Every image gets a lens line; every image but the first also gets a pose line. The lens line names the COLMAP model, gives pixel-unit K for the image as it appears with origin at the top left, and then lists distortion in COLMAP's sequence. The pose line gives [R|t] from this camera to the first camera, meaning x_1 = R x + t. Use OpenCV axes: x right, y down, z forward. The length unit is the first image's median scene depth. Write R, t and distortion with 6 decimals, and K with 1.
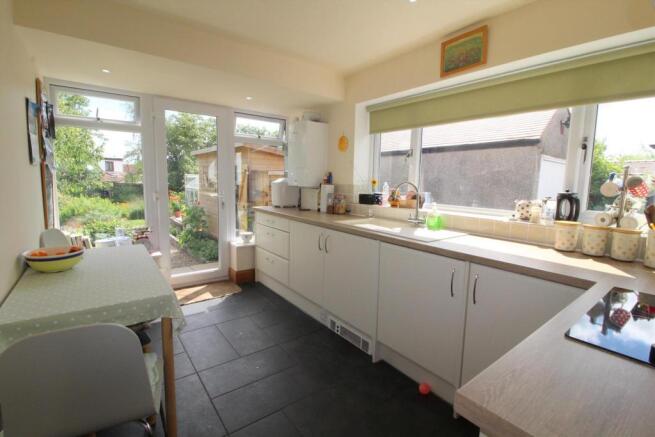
lens RADIAL K [[306.3, 0, 327.5], [0, 306.3, 218.5], [0, 0, 1]] dist [0.000795, -0.000112]
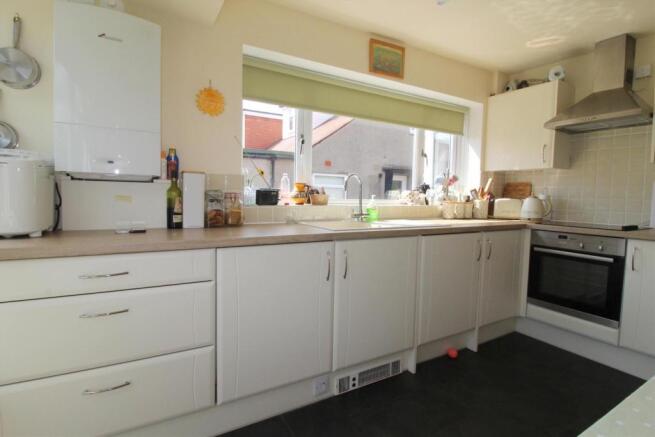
lens RADIAL K [[330.0, 0, 327.2], [0, 330.0, 216.2], [0, 0, 1]] dist [0.001389, -0.000202]
pose [[0.111808, -0.086018, 0.990000, -0.694504], [0.110856, 0.991108, 0.073595, -0.073784], [-0.987527, 0.101519, 0.120350, 0.953173]]
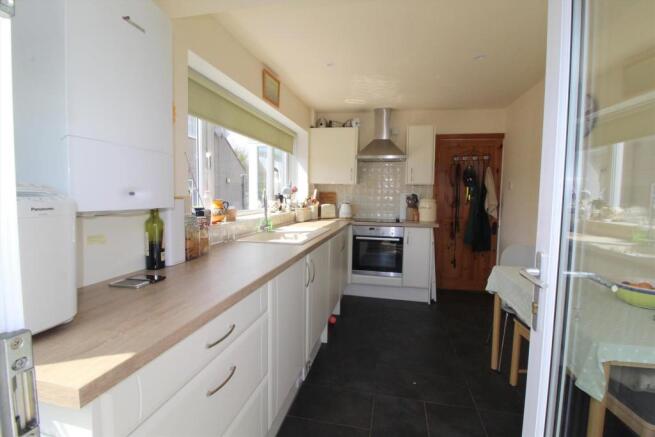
lens RADIAL K [[306.3, 0, 327.5], [0, 306.3, 218.5], [0, 0, 1]] dist [0.000795, -0.000112]
pose [[-0.649766, -0.094231, 0.754271, -0.617188], [0.069846, 0.980687, 0.182686, -0.191509], [-0.756918, 0.171386, -0.630636, 1.455817]]
